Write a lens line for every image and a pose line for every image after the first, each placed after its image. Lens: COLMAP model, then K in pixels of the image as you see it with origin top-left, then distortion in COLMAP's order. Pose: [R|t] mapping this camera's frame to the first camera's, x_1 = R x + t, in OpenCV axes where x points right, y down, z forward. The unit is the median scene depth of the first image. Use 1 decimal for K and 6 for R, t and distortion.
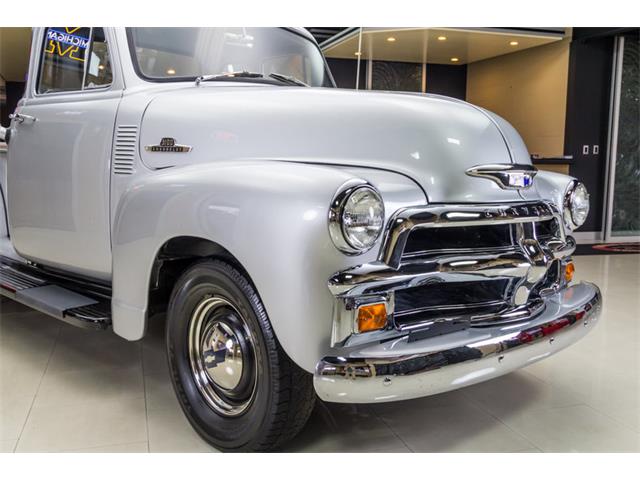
lens RADIAL K [[622.2, 0, 320.2], [0, 622.2, 236.5], [0, 0, 1]] dist [0.013844, 0.012602]
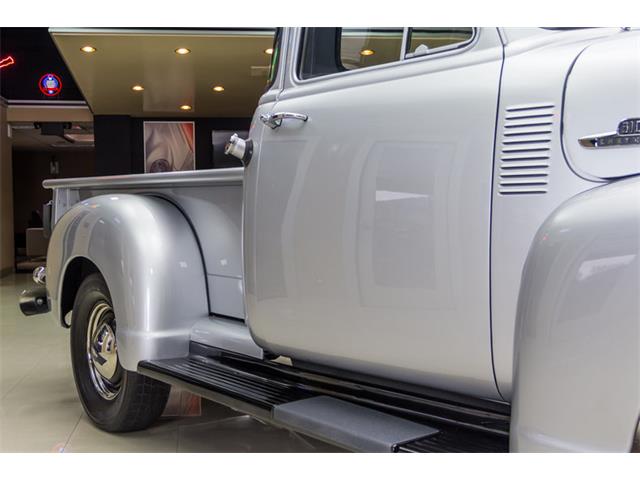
lens RADIAL K [[824.4, 0, 320.0], [0, 824.4, 240.0], [0, 0, 1]] dist [0.001119, 0.035075]
pose [[0.987709, -0.031817, -0.153030, -0.436769], [0.018491, 0.995973, -0.087725, -0.000681], [0.155205, 0.083817, 0.984320, 0.307212]]
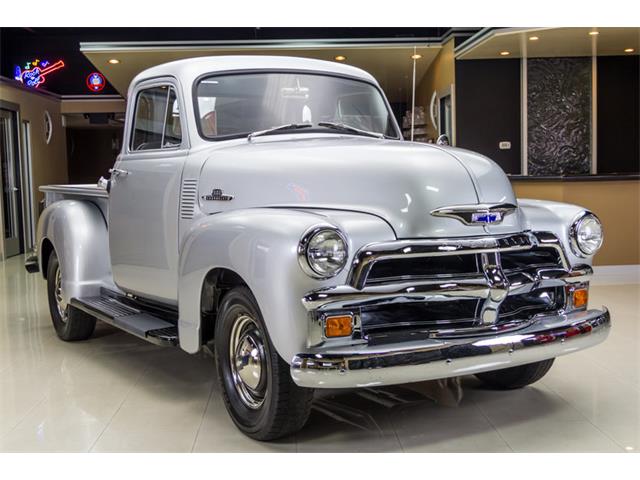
lens RADIAL K [[824.4, 0, 320.0], [0, 824.4, 240.0], [0, 0, 1]] dist [0.001119, 0.035075]
pose [[0.967941, -0.023251, -0.250101, 0.391005], [0.012923, 0.998998, -0.042856, 0.016924], [0.250847, 0.038250, 0.967271, -0.575575]]
